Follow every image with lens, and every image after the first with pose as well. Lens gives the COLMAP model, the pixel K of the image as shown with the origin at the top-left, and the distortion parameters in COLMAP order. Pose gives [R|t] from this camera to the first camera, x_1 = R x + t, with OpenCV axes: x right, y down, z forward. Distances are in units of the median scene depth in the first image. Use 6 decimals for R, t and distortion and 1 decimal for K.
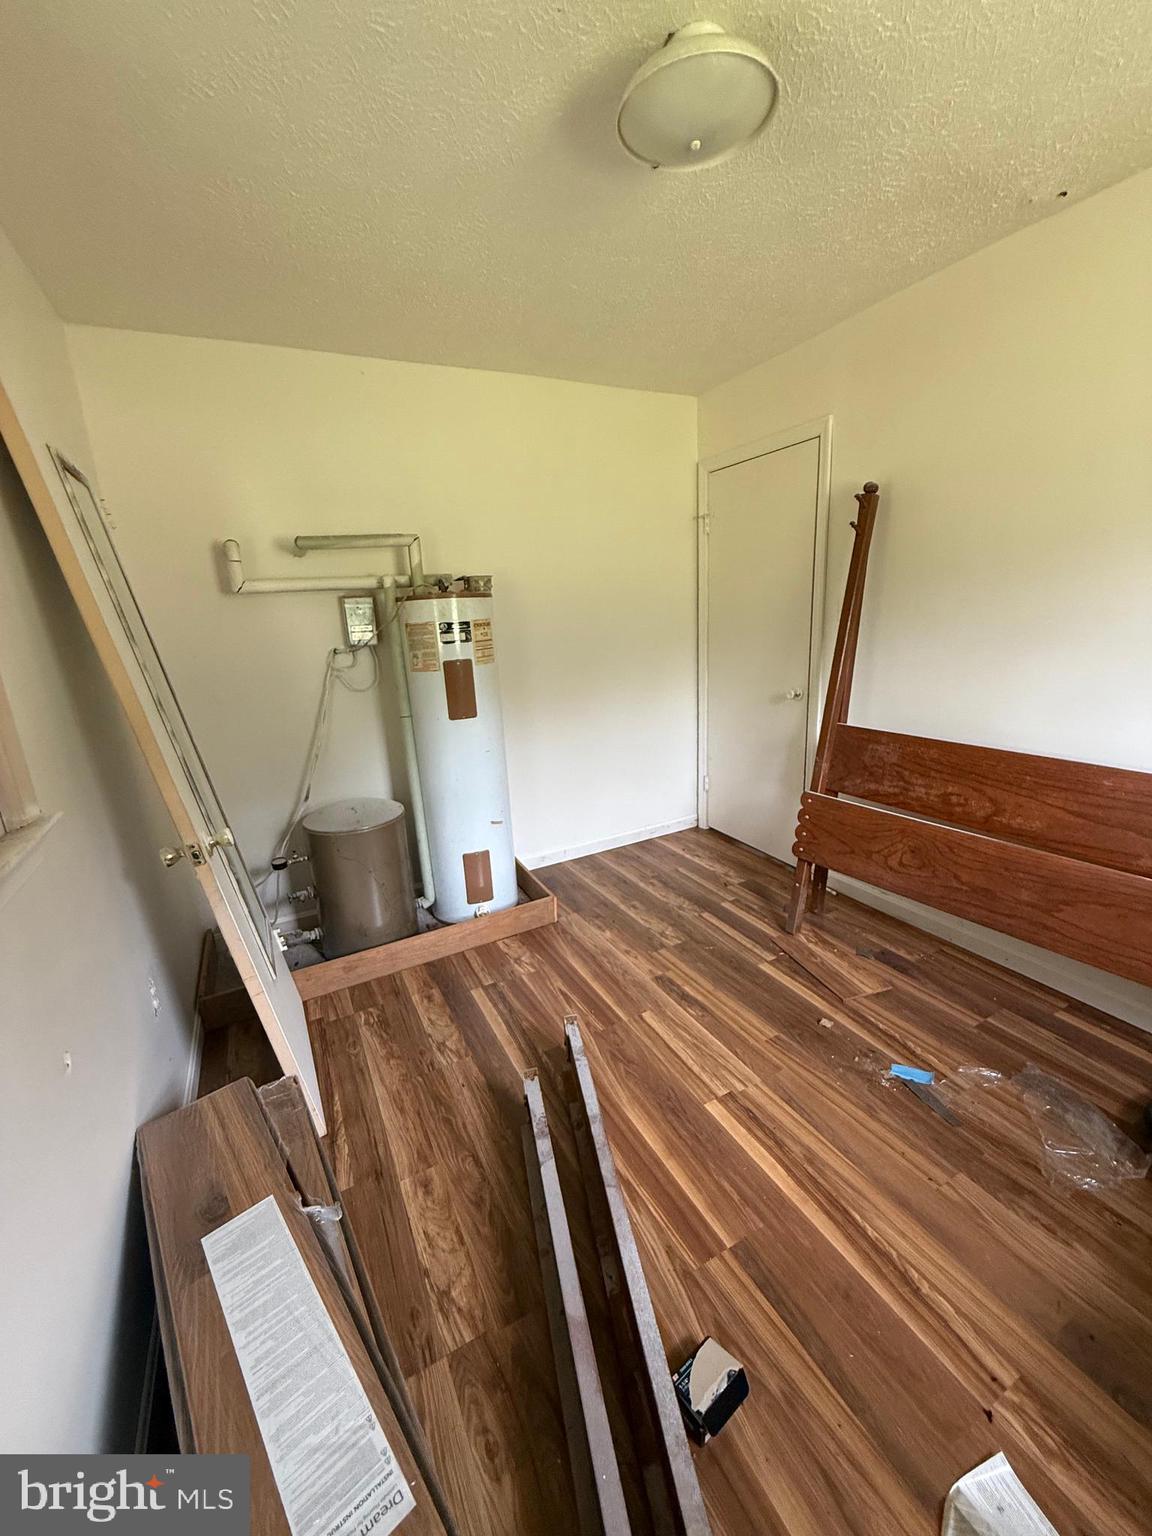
lens RADIAL K [[612.7, 0, 576.1], [0, 612.7, 760.4], [0, 0, 1]] dist [0.001108, 0.000096]
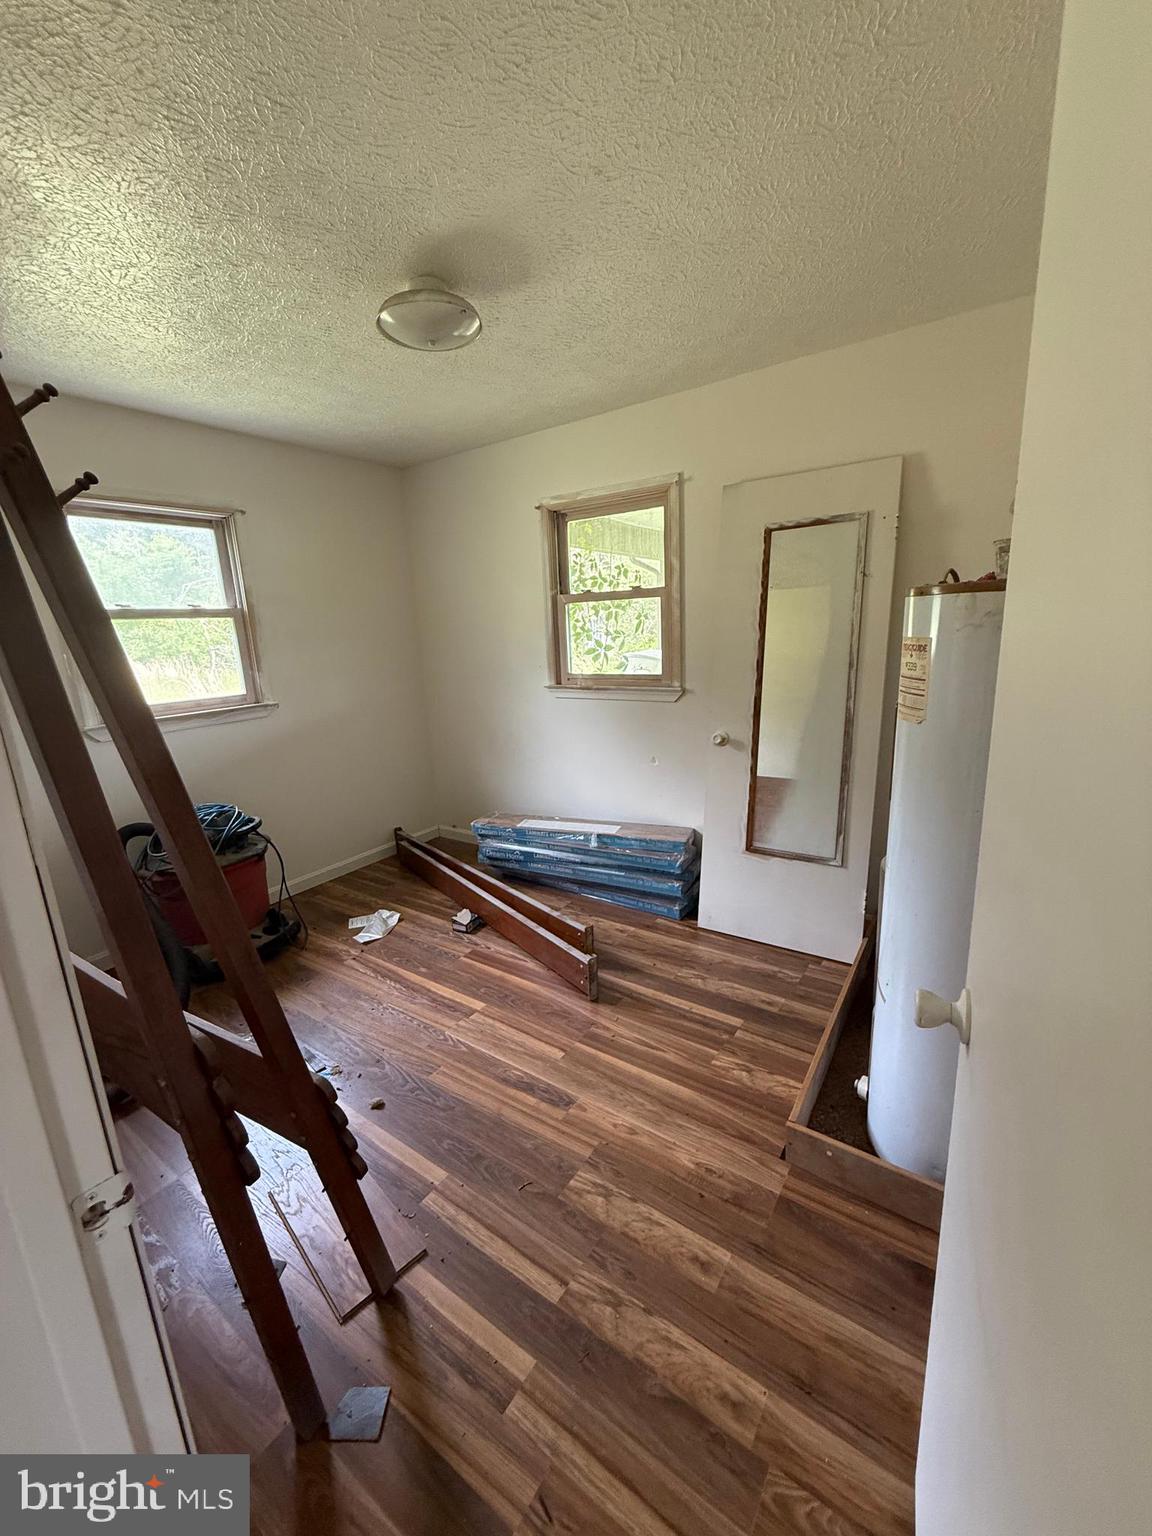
lens RADIAL K [[612.7, 0, 576.1], [0, 612.7, 760.4], [0, 0, 1]] dist [0.001108, 0.000096]
pose [[-0.881121, 0.192112, -0.432111, 0.381604], [-0.023498, 0.894847, 0.445755, -0.393383], [0.472308, 0.402918, -0.783953, 1.434357]]
